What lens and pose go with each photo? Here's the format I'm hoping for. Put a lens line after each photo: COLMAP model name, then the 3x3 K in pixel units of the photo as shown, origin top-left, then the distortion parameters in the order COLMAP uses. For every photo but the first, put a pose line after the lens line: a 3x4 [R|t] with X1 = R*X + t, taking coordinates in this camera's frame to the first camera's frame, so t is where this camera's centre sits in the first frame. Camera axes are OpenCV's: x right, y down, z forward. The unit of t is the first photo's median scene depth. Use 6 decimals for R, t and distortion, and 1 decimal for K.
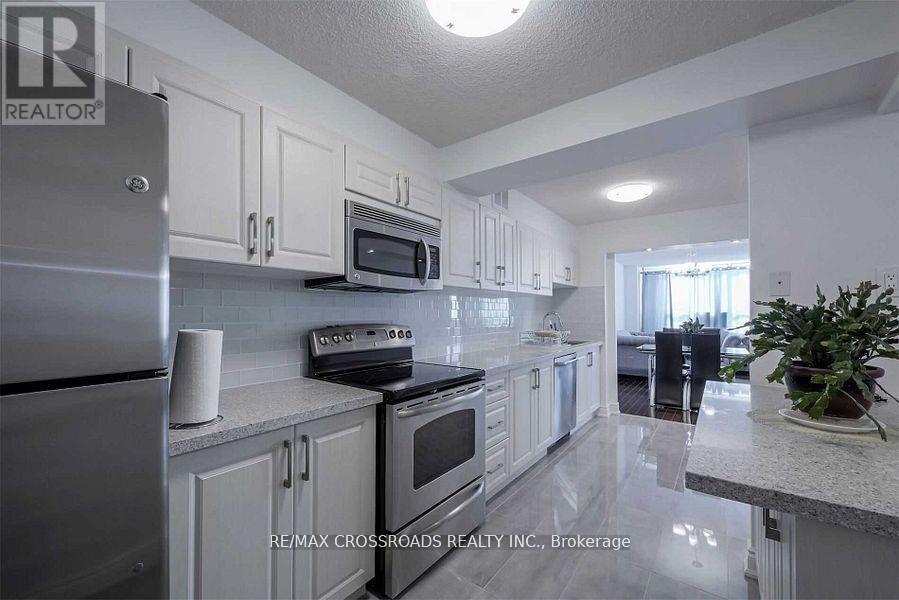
lens RADIAL K [[354.4, 0, 447.0], [0, 354.4, 311.0], [0, 0, 1]] dist [0.001504, 0.000113]
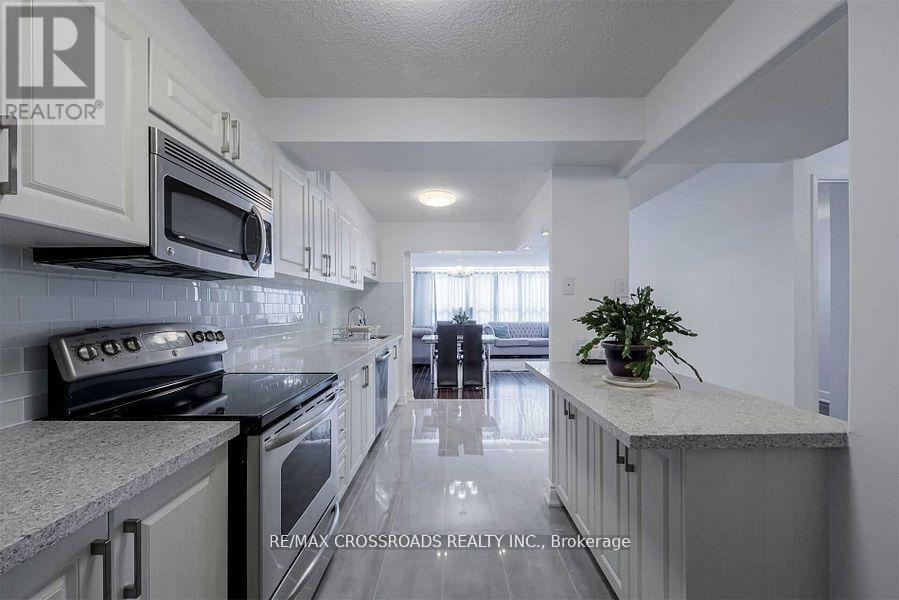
lens RADIAL K [[356.8, 0, 446.2], [0, 356.8, 309.7], [0, 0, 1]] dist [-0.001280, -0.000315]
pose [[0.797712, -0.003295, 0.603029, -0.177997], [-0.002919, 0.999952, 0.009326, 0.002564], [-0.603031, -0.009200, 0.797665, 0.125123]]
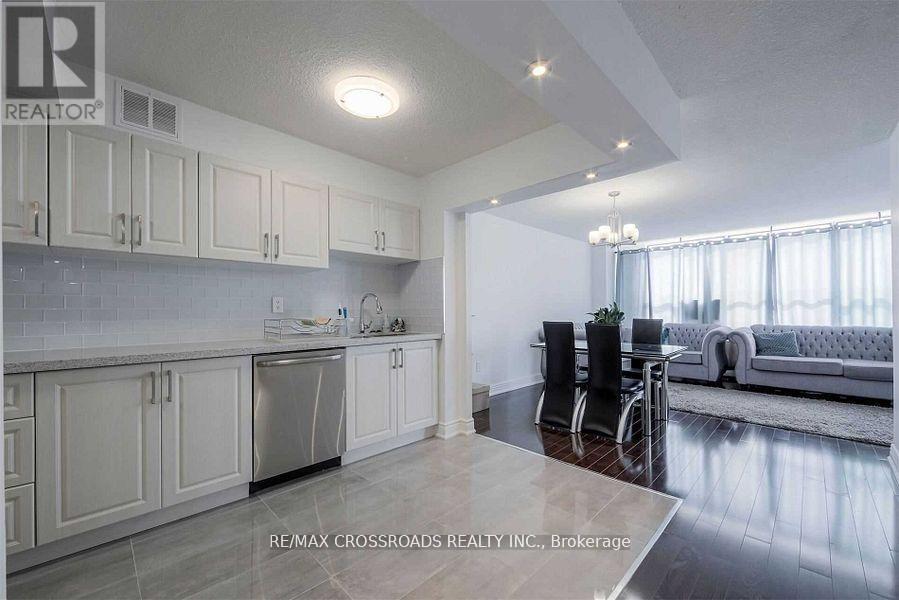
lens RADIAL K [[356.8, 0, 446.2], [0, 356.8, 309.7], [0, 0, 1]] dist [-0.001280, -0.000315]
pose [[0.990370, -0.003100, -0.138414, 0.989378], [0.004009, 0.999972, 0.006295, 0.058799], [0.138391, -0.006789, 0.990354, 0.507844]]
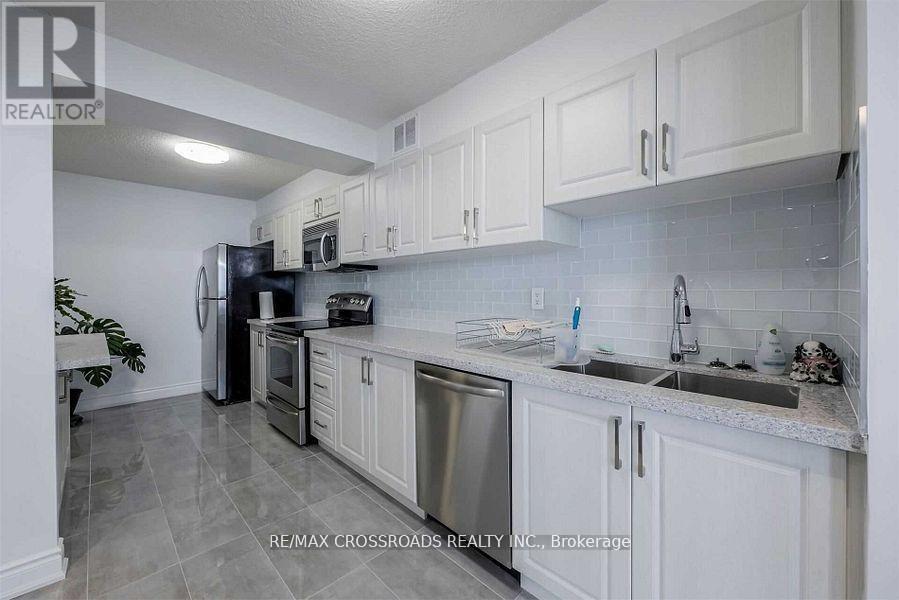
lens RADIAL K [[360.7, 0, 450.8], [0, 360.7, 290.4], [0, 0, 1]] dist [-0.000344, -0.000142]
pose [[-0.133054, 0.005054, -0.991096, 1.151350], [0.013600, 0.999902, 0.003273, 0.023707], [0.991015, -0.013044, -0.133110, 1.490096]]
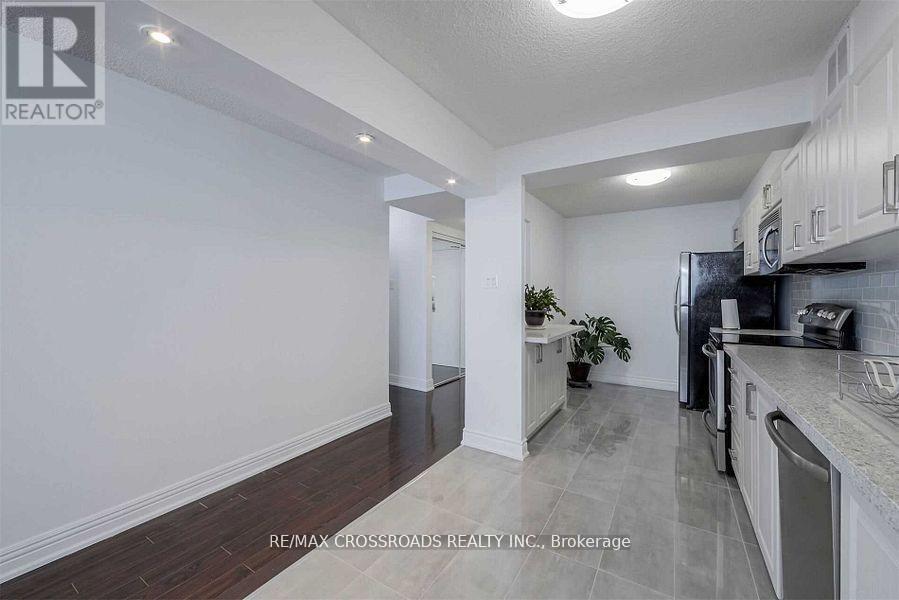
lens RADIAL K [[357.3, 0, 447.8], [0, 357.3, 291.3], [0, 0, 1]] dist [-0.000096, -0.000005]
pose [[-0.995694, -0.004931, -0.092567, 0.951687], [-0.003041, 0.999784, -0.020556, 0.024304], [0.092648, -0.020186, -0.995494, 1.809724]]
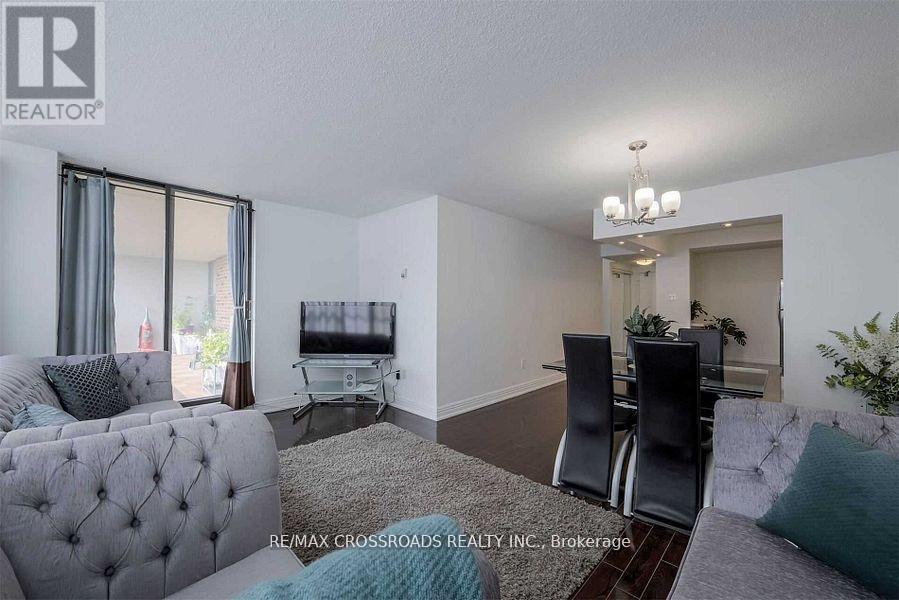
lens RADIAL K [[329.5, 0, 449.5], [0, 329.5, 300.0], [0, 0, 1]] dist [0.000482, -0.000022]
pose [[-0.988020, -0.009798, 0.154013, 1.901226], [-0.012016, 0.999837, -0.013482, 0.031054], [-0.153856, -0.015171, -0.987977, 3.211040]]
